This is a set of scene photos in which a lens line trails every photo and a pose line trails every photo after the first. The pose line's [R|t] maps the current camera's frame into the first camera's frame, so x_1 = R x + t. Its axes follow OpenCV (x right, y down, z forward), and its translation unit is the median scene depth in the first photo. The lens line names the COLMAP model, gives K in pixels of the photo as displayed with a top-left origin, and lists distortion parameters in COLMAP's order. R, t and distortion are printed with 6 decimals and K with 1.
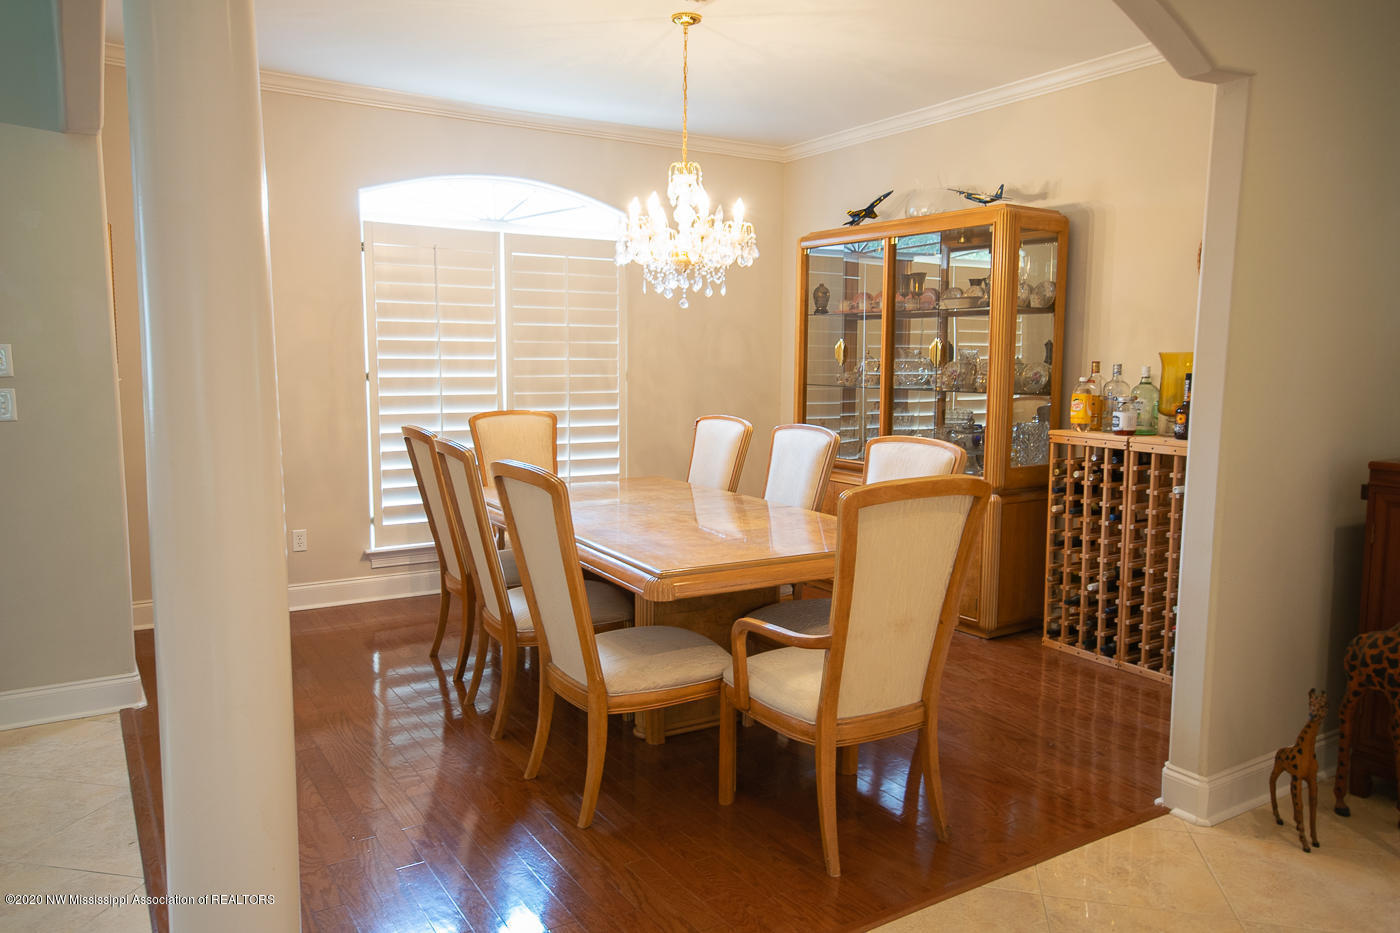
lens RADIAL K [[975.5, 0, 688.1], [0, 975.5, 476.7], [0, 0, 1]] dist [-0.019057, 0.006767]
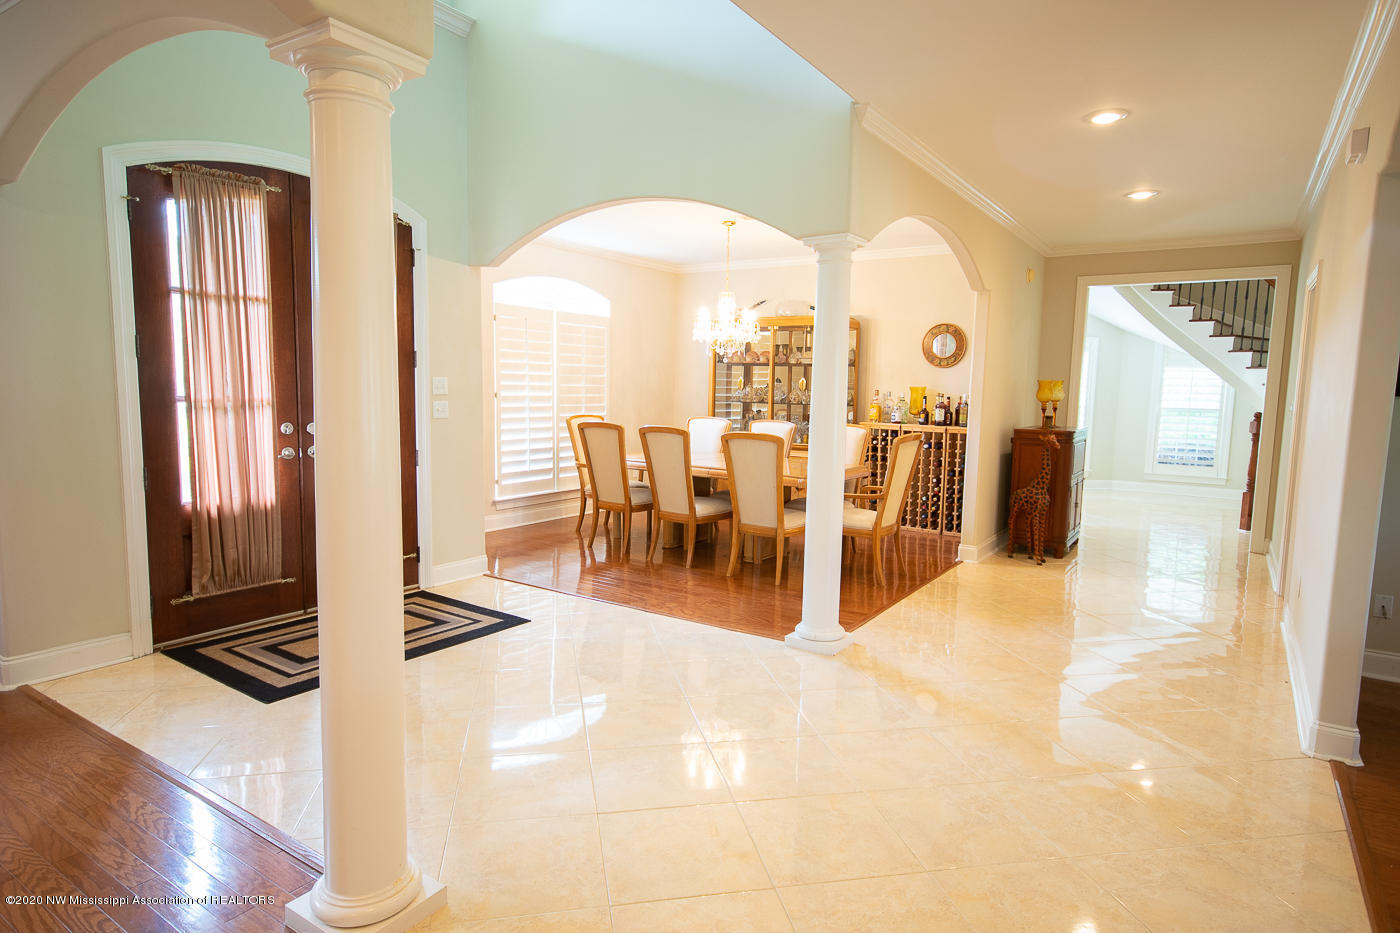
lens RADIAL K [[789.7, 0, 694.4], [0, 789.7, 475.6], [0, 0, 1]] dist [0.014123, 0.003083]
pose [[0.914801, -0.033424, 0.402520, -0.558130], [0.034724, 0.999389, 0.004069, 0.041444], [-0.402410, 0.010255, 0.915402, -0.370194]]
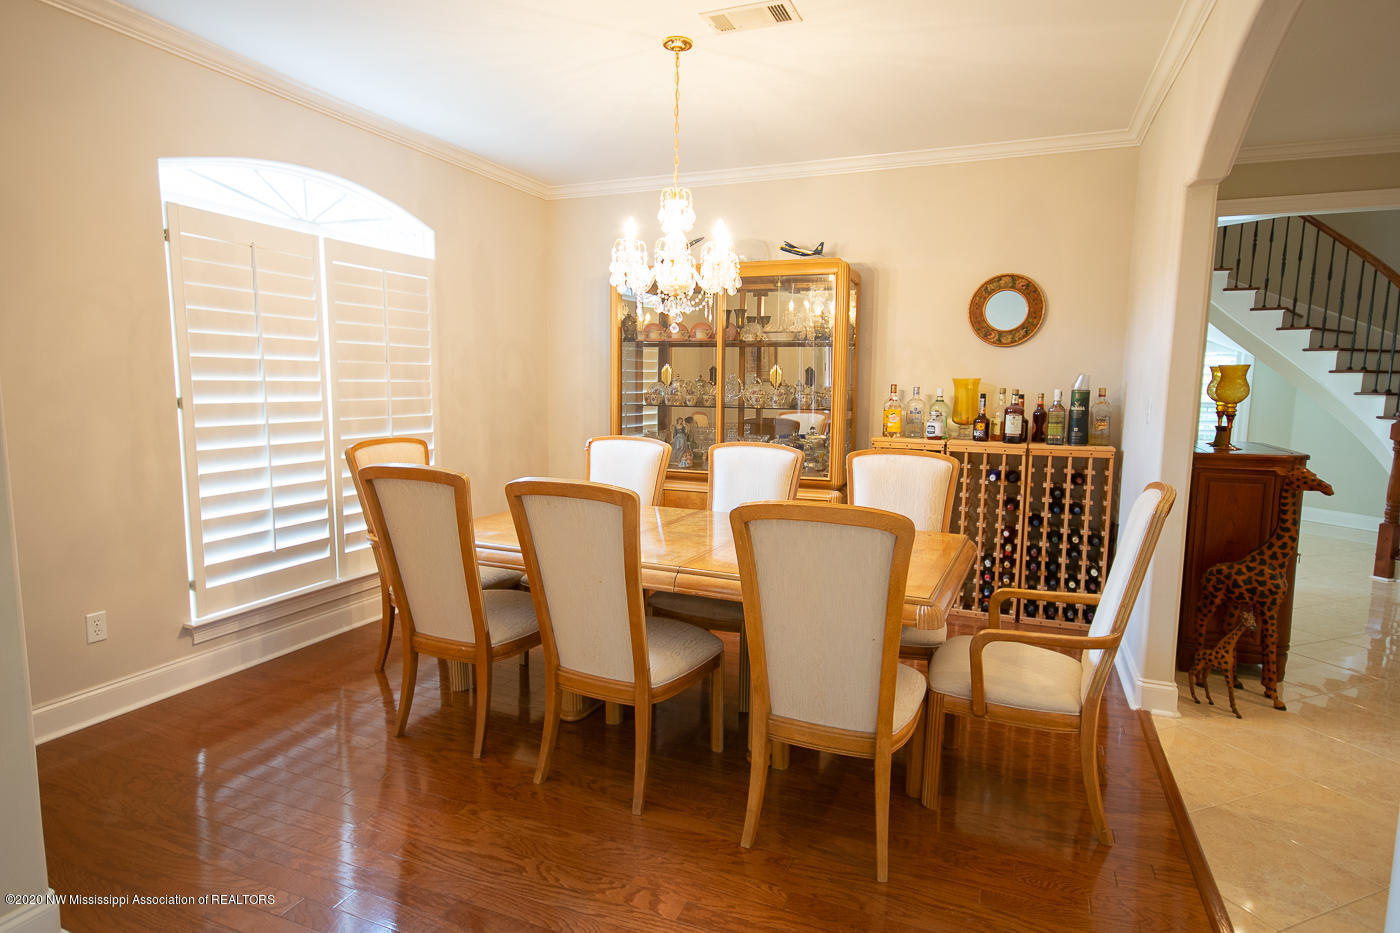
lens RADIAL K [[789.7, 0, 702.0], [0, 789.7, 469.6], [0, 0, 1]] dist [0.014123, 0.003083]
pose [[0.815098, -0.062468, 0.575945, -0.352463], [0.064261, 0.997784, 0.017276, -0.032733], [-0.575748, 0.022929, 0.817306, 0.233724]]
